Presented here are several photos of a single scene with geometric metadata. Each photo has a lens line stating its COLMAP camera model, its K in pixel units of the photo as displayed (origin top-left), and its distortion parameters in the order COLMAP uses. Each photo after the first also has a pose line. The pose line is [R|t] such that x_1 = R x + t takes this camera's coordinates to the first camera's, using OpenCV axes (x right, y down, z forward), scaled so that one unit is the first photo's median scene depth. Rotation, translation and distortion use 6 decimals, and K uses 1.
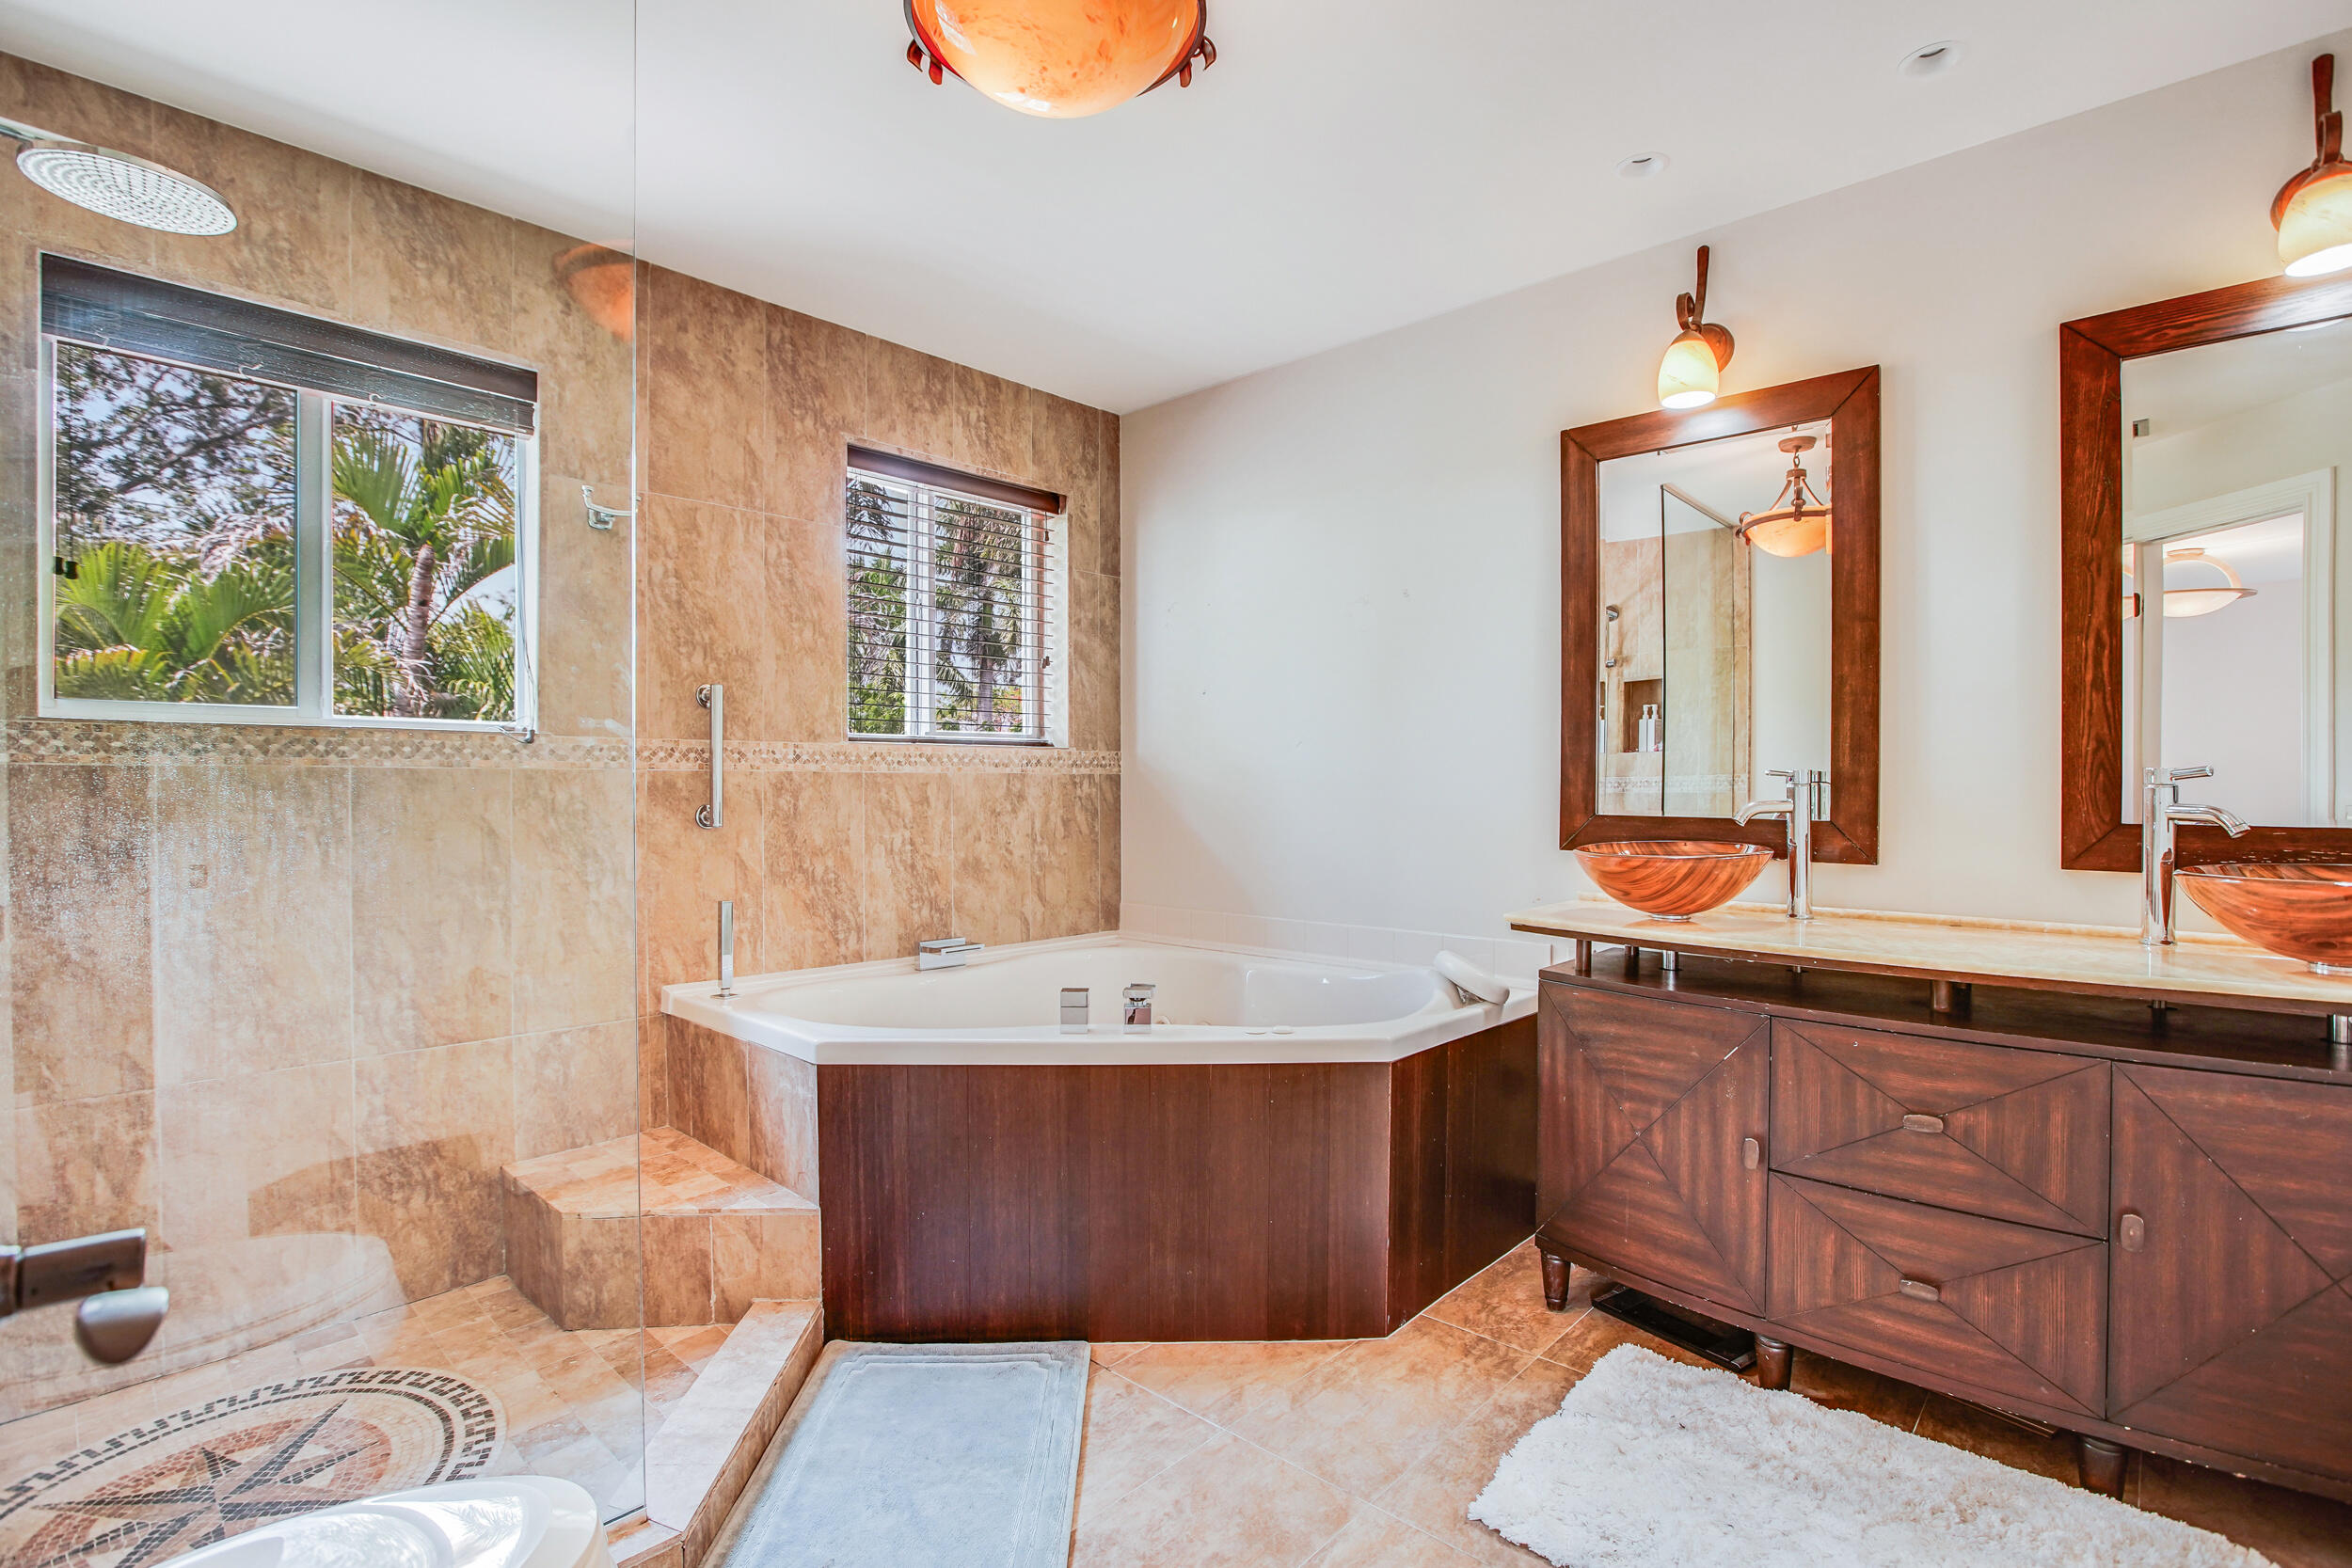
lens RADIAL K [[1084.8, 0, 1180.7], [0, 1084.8, 792.5], [0, 0, 1]] dist [-0.005363, 0.002394]
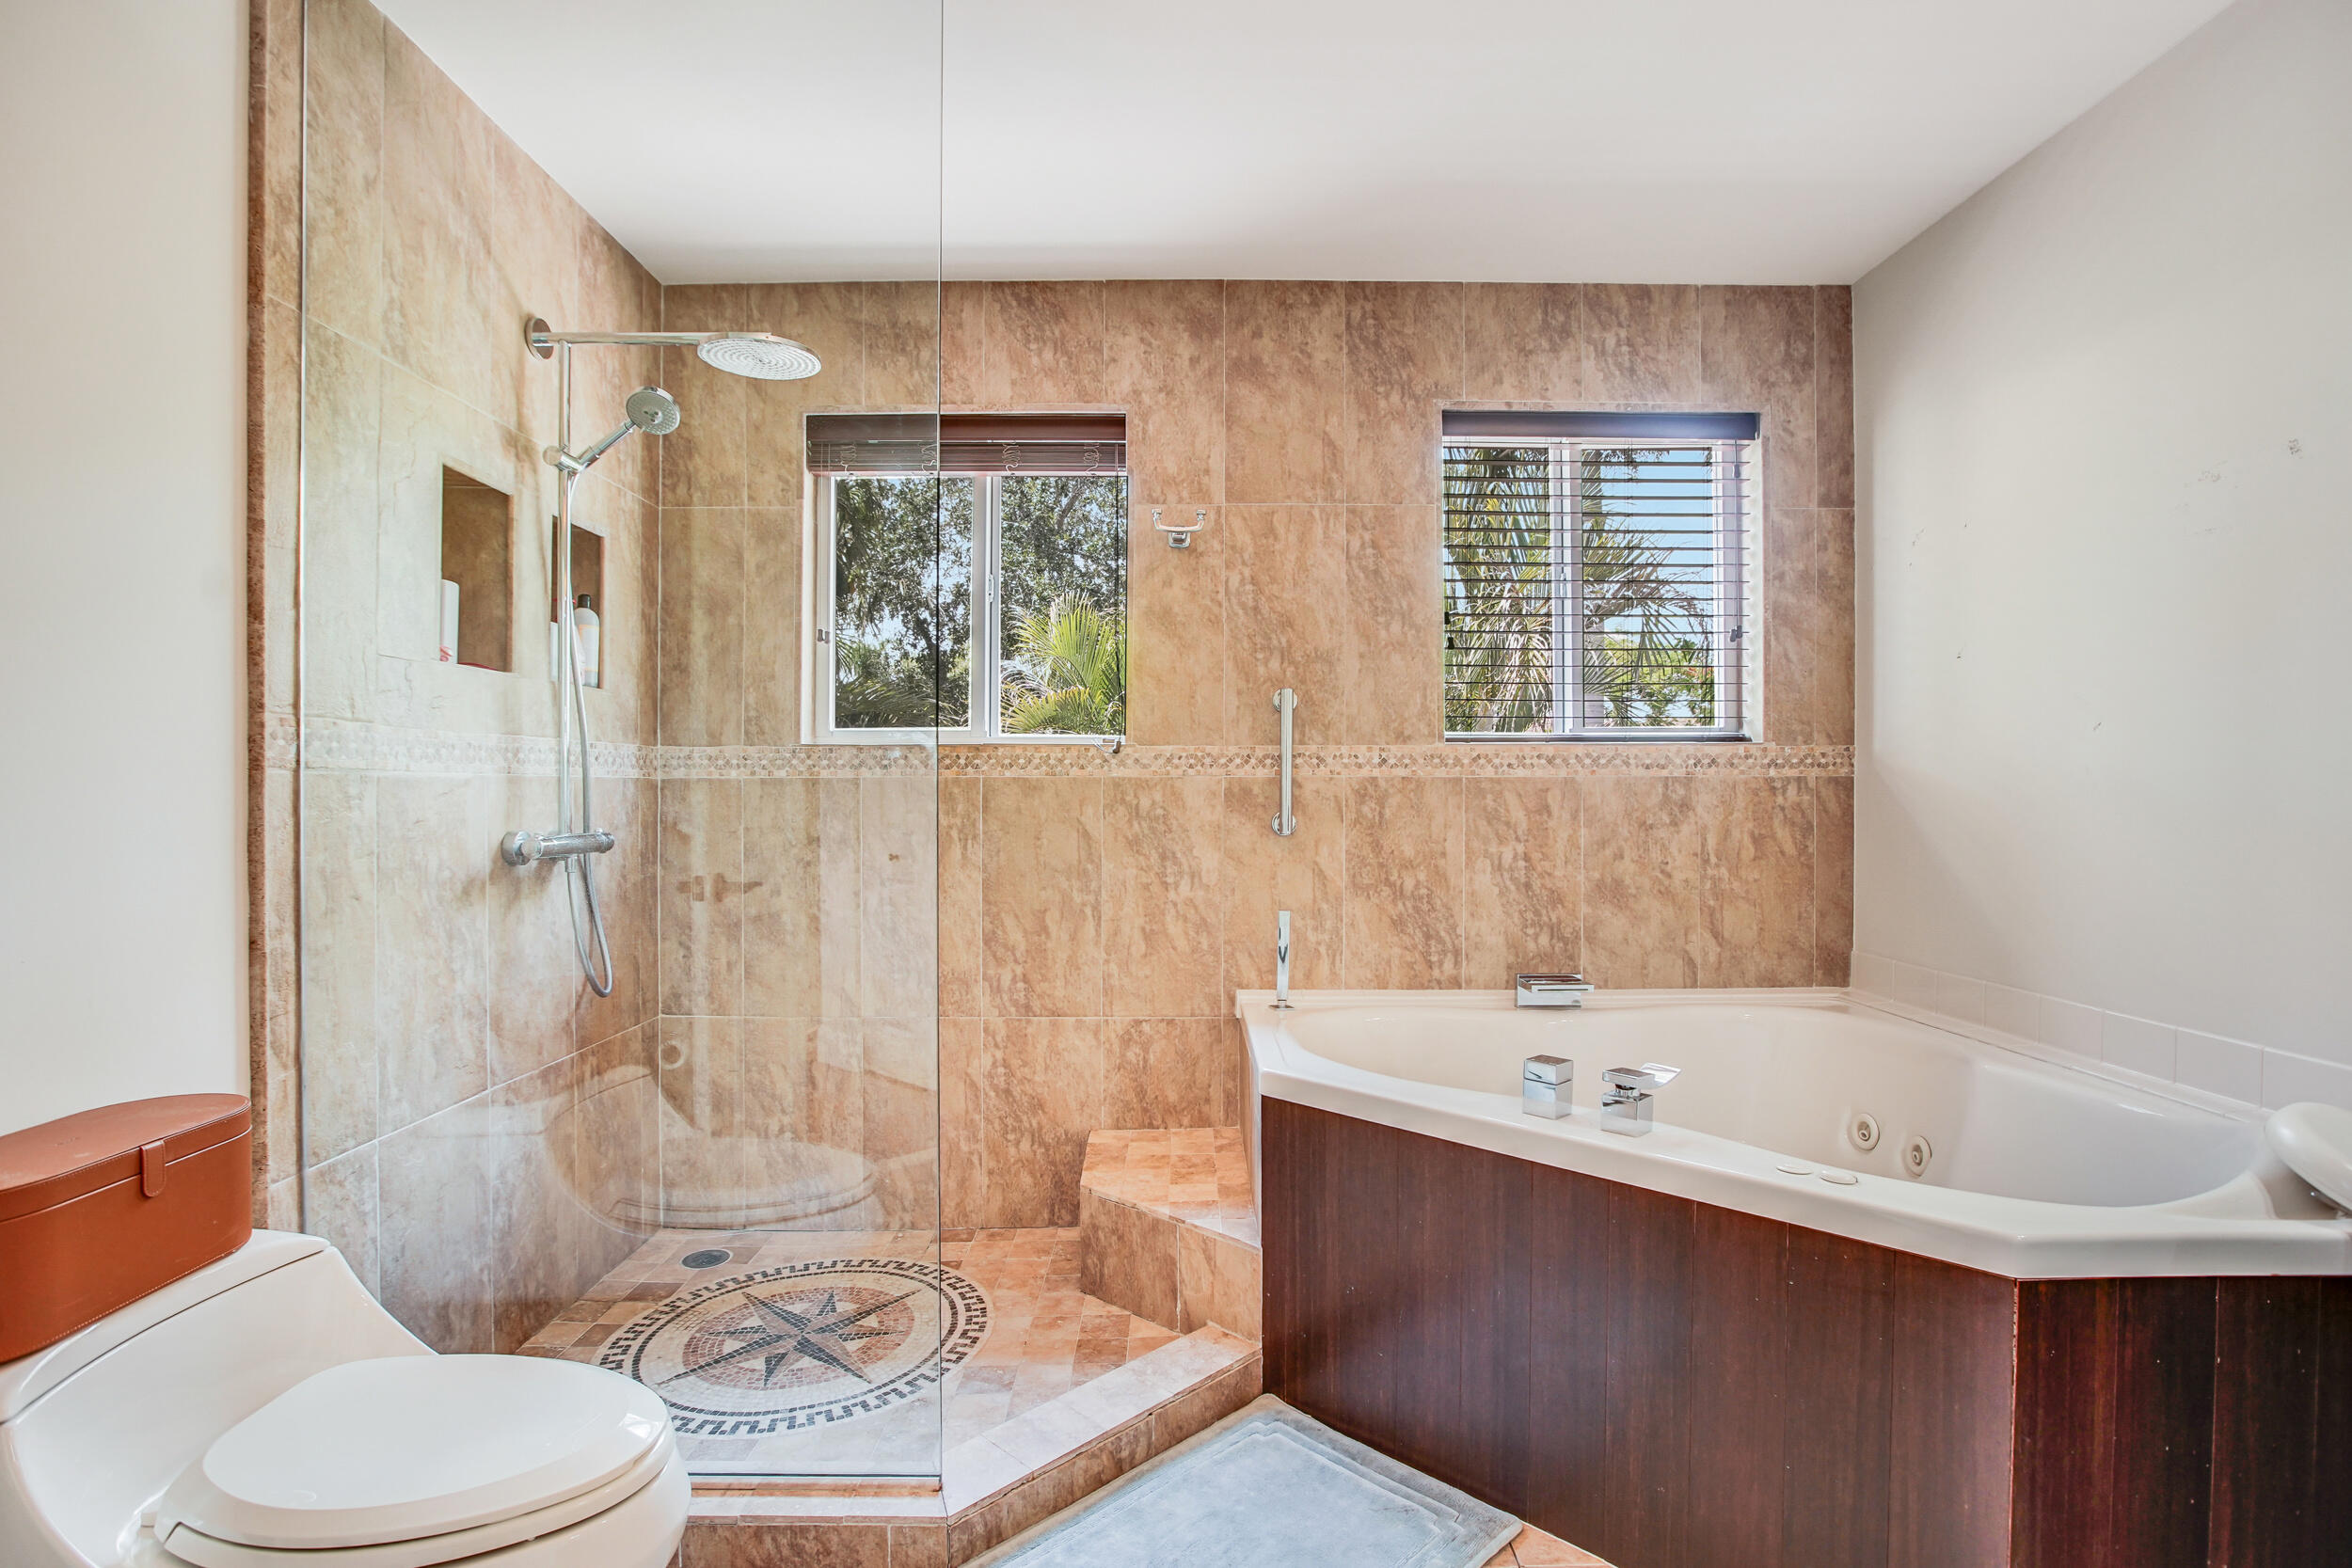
lens RADIAL K [[1114.3, 0, 1140.7], [0, 1114.3, 818.9], [0, 0, 1]] dist [-0.039558, 0.006354]
pose [[0.701777, 0.016751, -0.712199, 0.215676], [-0.003758, 0.999797, 0.019813, -0.001765], [0.712386, -0.011228, 0.701698, 0.218822]]
